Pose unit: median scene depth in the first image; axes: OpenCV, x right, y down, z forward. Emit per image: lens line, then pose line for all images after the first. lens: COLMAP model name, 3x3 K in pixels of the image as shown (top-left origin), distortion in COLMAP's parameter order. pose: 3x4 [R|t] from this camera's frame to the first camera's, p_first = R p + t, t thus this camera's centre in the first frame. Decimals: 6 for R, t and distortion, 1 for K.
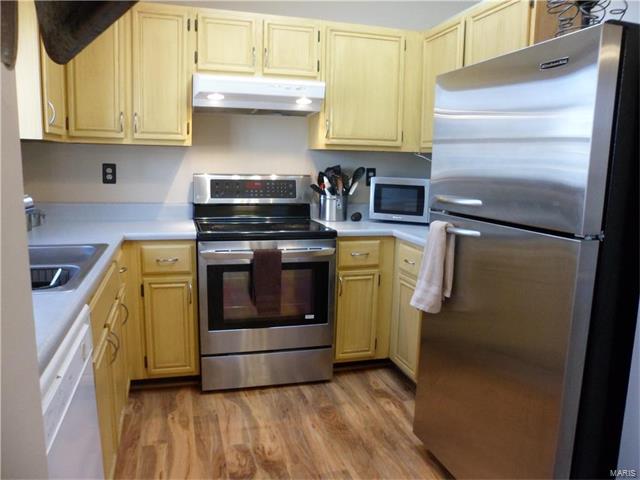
lens RADIAL K [[499.6, 0, 322.7], [0, 499.6, 240.6], [0, 0, 1]] dist [-0.151471, 0.139008]
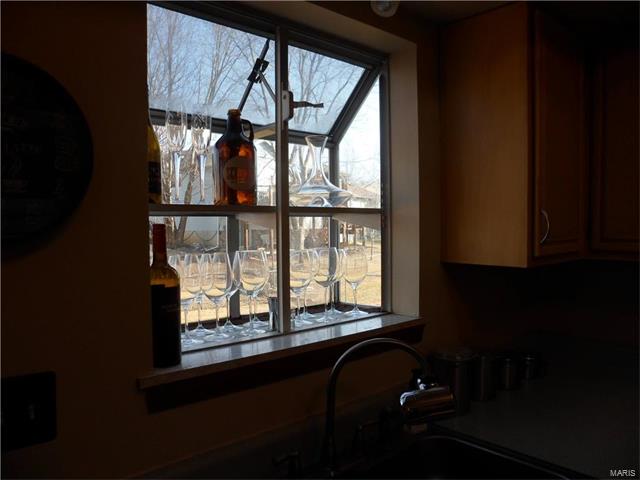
lens RADIAL K [[499.6, 0, 320.0], [0, 499.6, 240.6], [0, 0, 1]] dist [-0.151471, 0.139008]
pose [[0.432810, -0.001846, -0.901483, -0.100182], [-0.121716, 0.990722, -0.060465, -0.142962], [0.893231, 0.135894, 0.428569, 0.391357]]
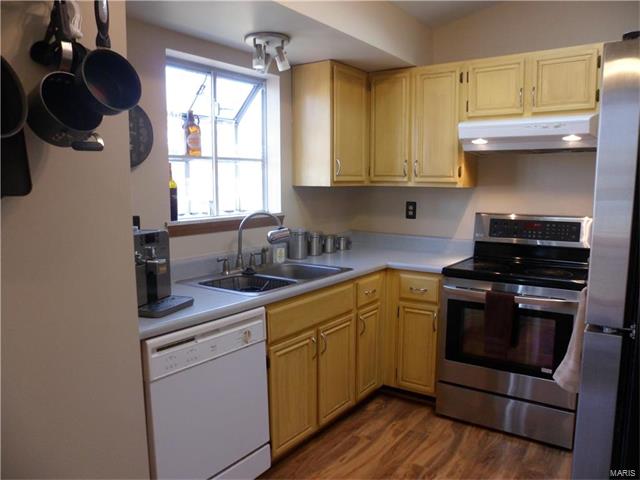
lens RADIAL K [[499.6, 0, 322.2], [0, 499.6, 242.3], [0, 0, 1]] dist [-0.151471, 0.139008]
pose [[0.618035, 0.067730, -0.783227, 0.420109], [-0.104474, 0.994521, 0.003563, -0.047047], [0.779177, 0.079625, 0.621725, 0.100311]]
